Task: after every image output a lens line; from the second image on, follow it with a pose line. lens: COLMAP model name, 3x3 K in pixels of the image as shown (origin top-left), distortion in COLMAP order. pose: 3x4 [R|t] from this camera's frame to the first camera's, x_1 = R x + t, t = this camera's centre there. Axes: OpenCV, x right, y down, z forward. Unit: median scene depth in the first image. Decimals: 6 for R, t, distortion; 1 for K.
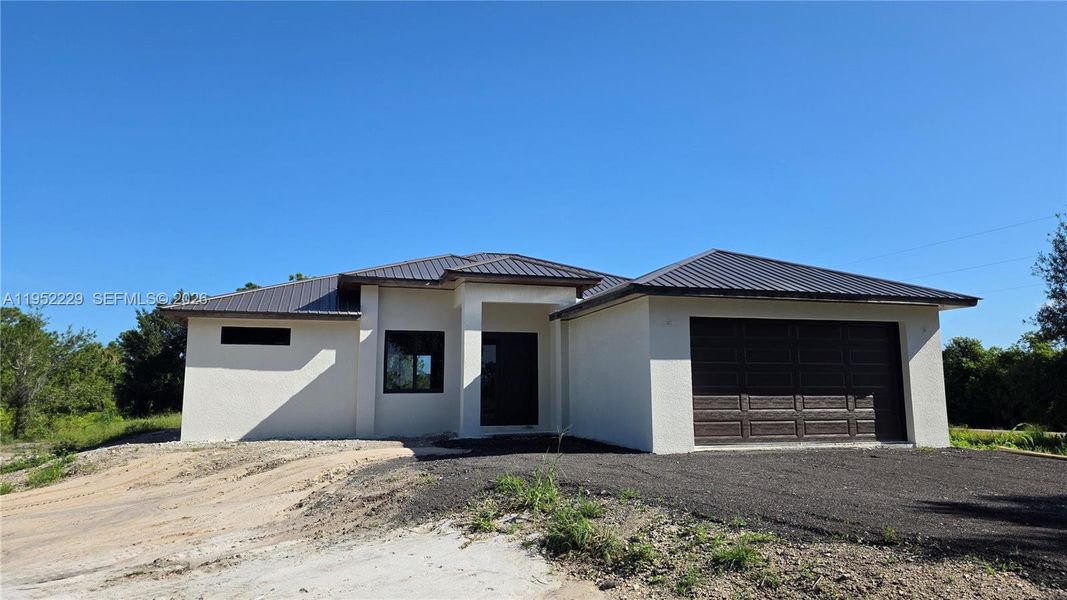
lens RADIAL K [[705.9, 0, 533.5], [0, 705.9, 300.0], [0, 0, 1]] dist [0.031980, 0.000327]
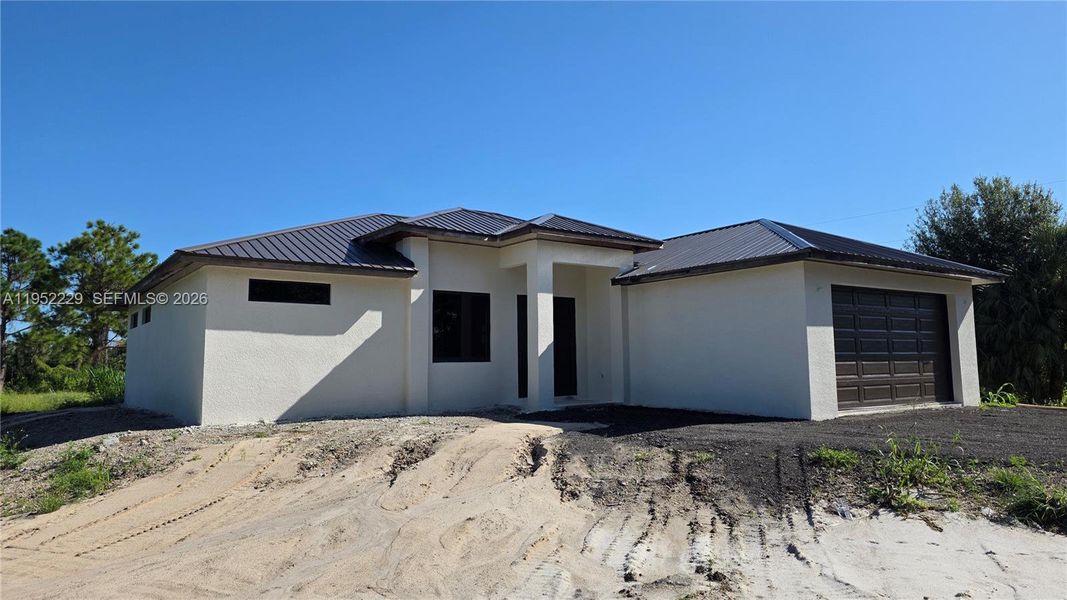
lens RADIAL K [[705.9, 0, 533.5], [0, 705.9, 300.0], [0, 0, 1]] dist [0.031980, 0.000327]
pose [[0.938413, 0.024244, 0.344665, -0.472607], [-0.037953, 0.998732, 0.033083, 0.026175], [-0.343426, -0.044127, 0.938143, 0.177161]]
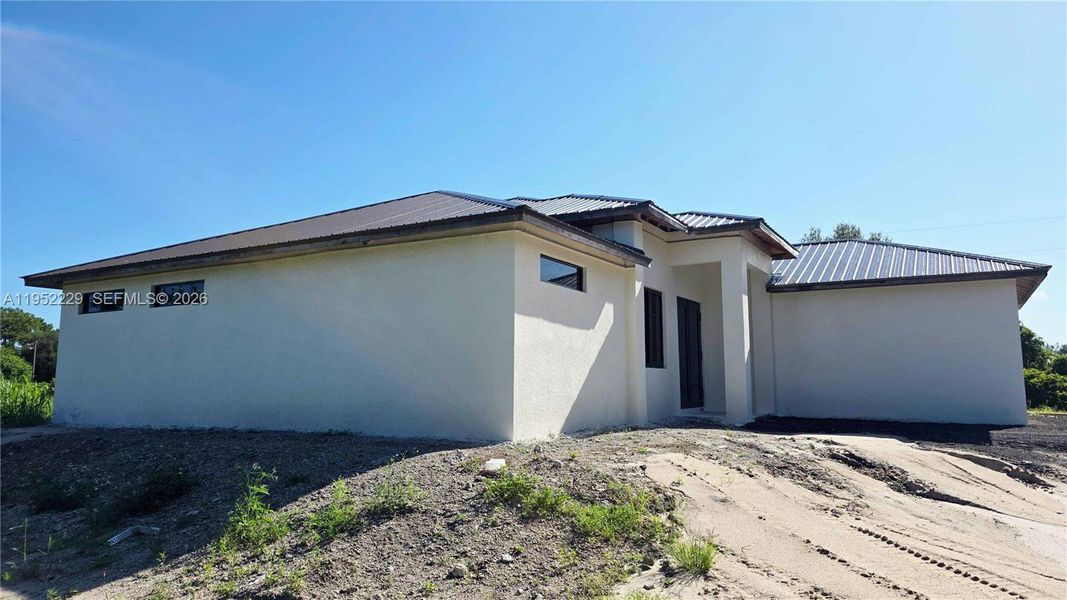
lens RADIAL K [[705.9, 0, 533.5], [0, 705.9, 300.0], [0, 0, 1]] dist [0.031980, 0.000327]
pose [[0.715250, 0.083223, 0.693896, -0.994780], [-0.098937, 0.994943, -0.017348, 0.102616], [-0.691830, -0.056244, 0.719866, 0.633394]]
